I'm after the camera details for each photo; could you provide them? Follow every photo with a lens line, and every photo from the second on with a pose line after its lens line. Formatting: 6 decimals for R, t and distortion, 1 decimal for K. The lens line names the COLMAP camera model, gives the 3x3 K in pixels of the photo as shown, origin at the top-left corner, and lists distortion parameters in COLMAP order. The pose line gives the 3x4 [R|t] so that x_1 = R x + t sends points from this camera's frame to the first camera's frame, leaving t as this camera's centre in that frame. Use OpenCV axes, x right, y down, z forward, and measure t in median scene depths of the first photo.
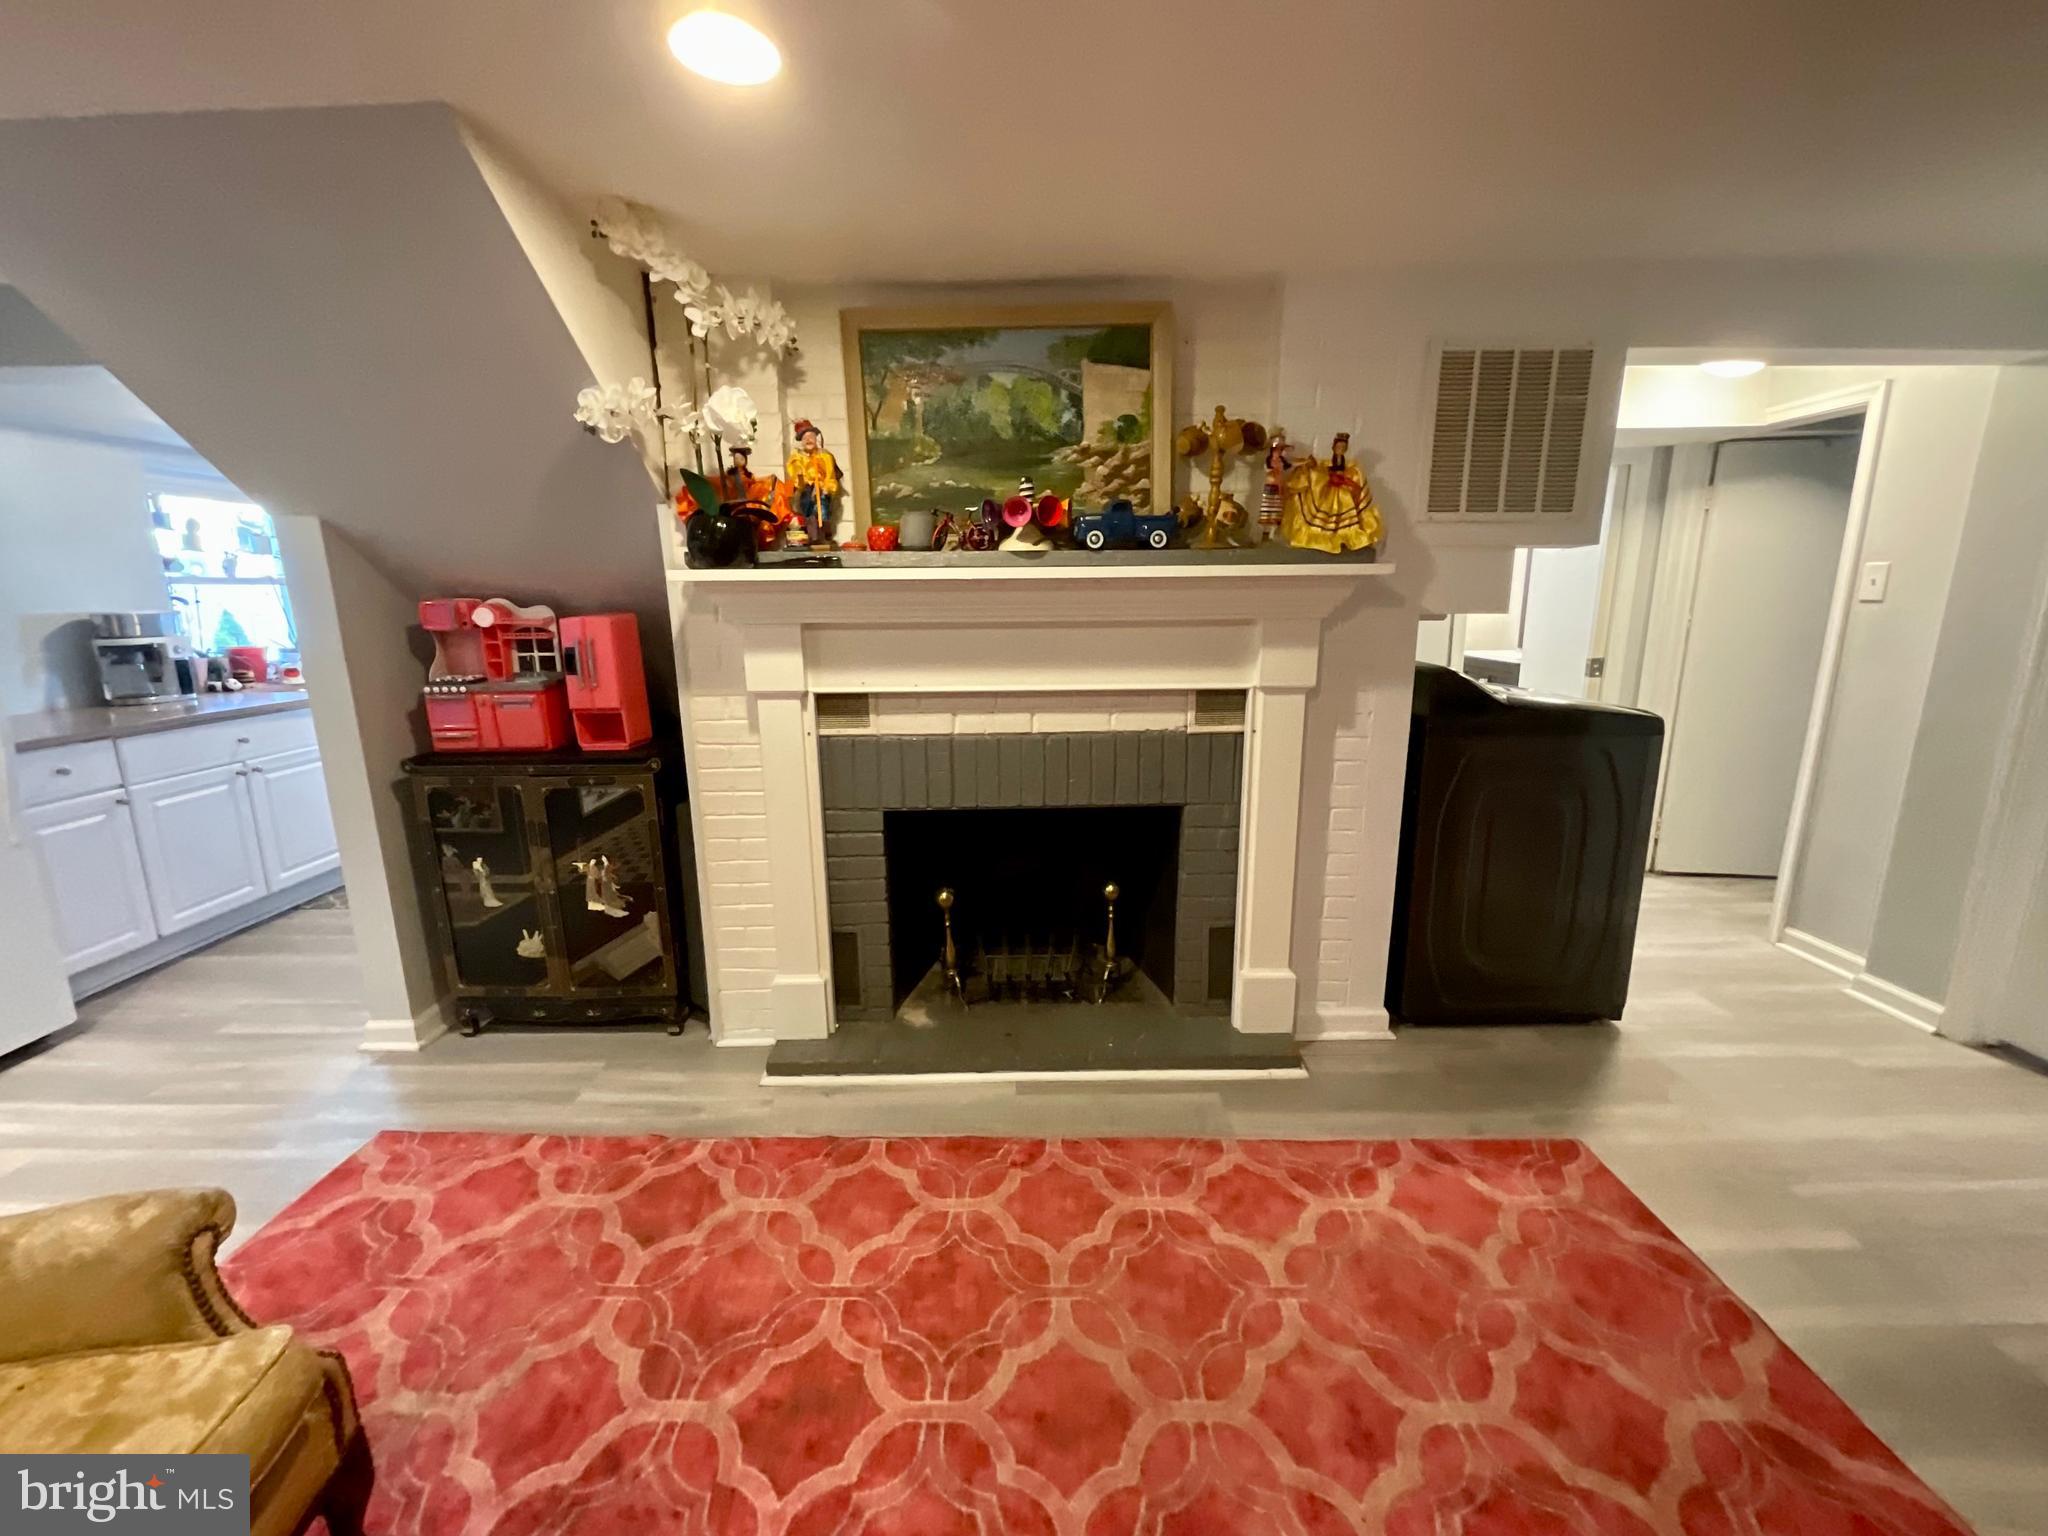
lens RADIAL K [[824.4, 0, 1024.0], [0, 824.4, 768.0], [0, 0, 1]] dist [-0.000342, -0.000287]
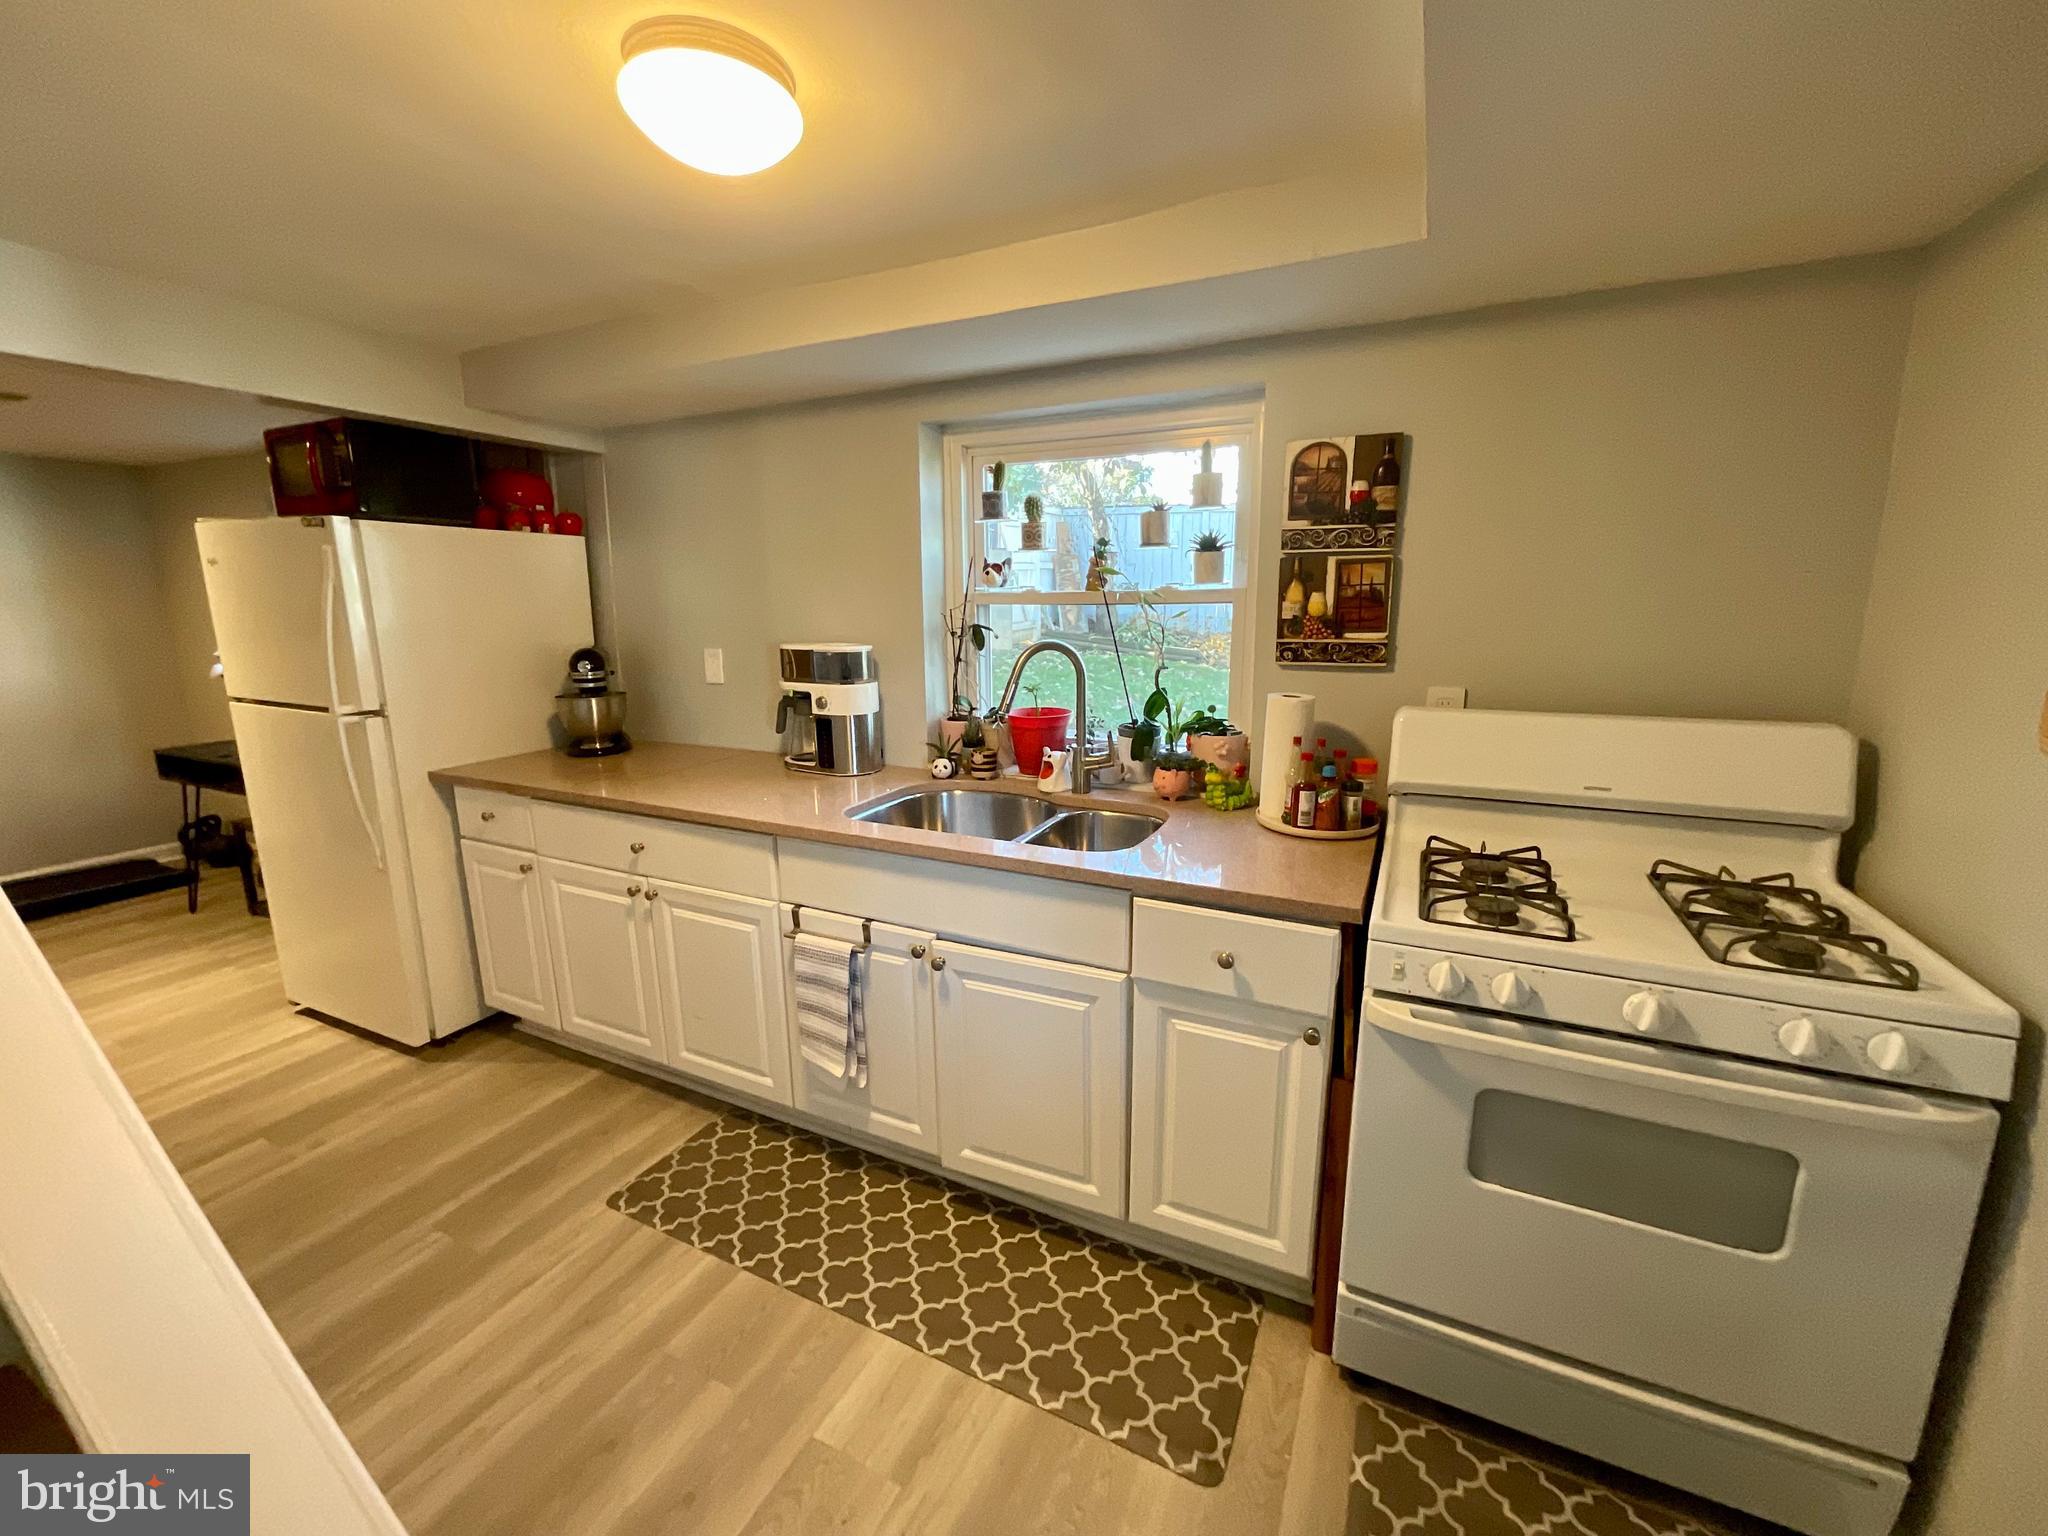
lens RADIAL K [[824.4, 0, 1024.0], [0, 824.4, 768.0], [0, 0, 1]] dist [-0.000342, -0.000287]
pose [[-0.446353, 0.191686, -0.874086, -0.474022], [-0.177960, 0.938263, 0.296635, -0.314582], [0.876983, 0.287956, -0.384684, 1.375630]]
